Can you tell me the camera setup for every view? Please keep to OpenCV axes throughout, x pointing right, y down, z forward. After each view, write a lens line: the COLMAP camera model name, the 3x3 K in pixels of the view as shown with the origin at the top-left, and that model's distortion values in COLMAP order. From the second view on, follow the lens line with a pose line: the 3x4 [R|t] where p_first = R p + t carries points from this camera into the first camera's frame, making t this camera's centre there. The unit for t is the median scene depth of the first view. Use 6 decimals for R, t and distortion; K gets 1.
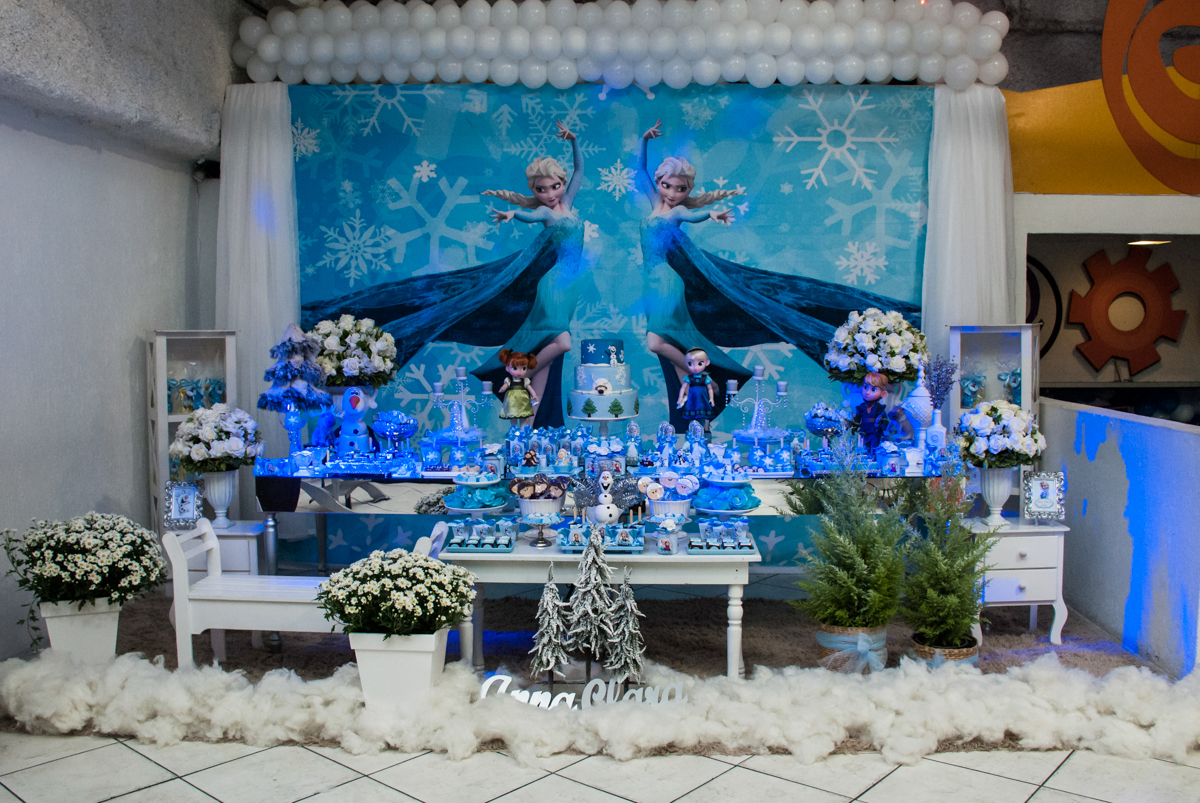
lens RADIAL K [[1046.8, 0, 597.0], [0, 1046.8, 413.5], [0, 0, 1]] dist [-0.154868, 0.107698]
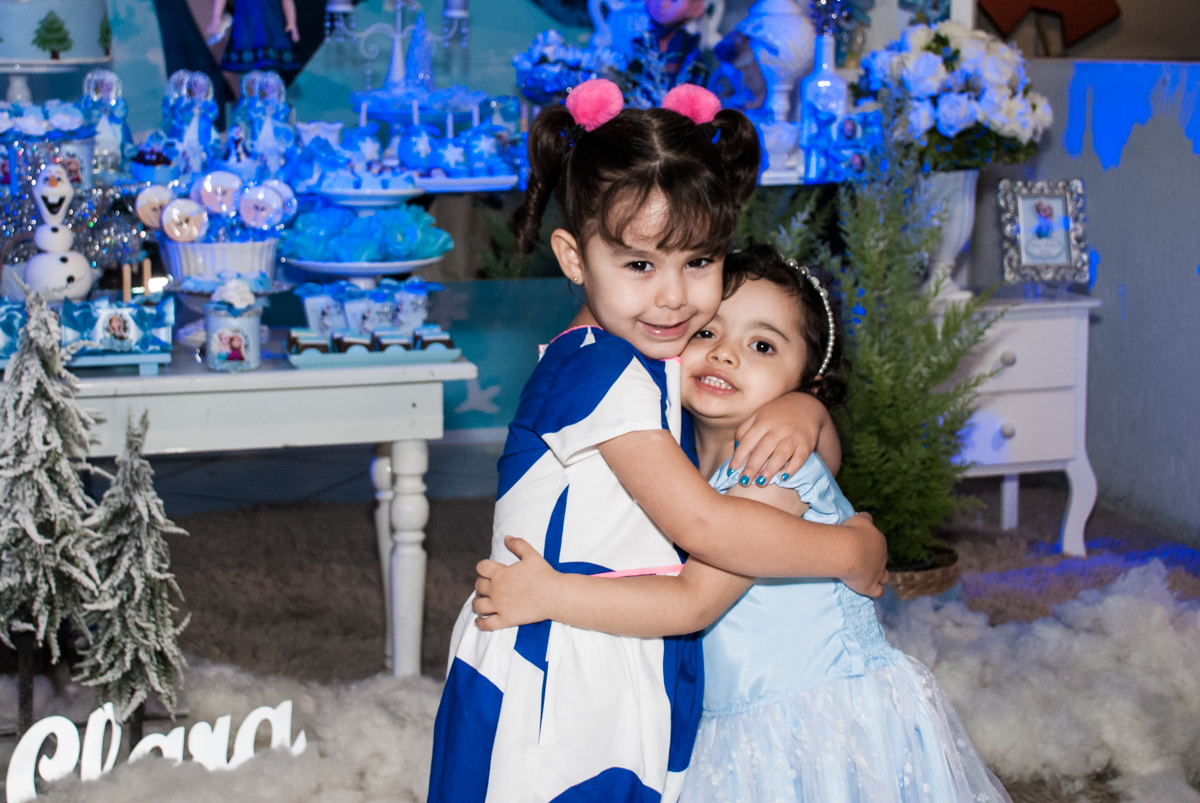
lens RADIAL K [[1940.6, 0, 603.4], [0, 1940.6, 306.7], [0, 0, 1]] dist [0.010471, 1.212037]
pose [[0.946392, -0.030573, 0.321570, -0.026532], [0.012394, 0.998215, 0.058431, 0.055580], [-0.322782, -0.051313, 0.945081, 0.218120]]
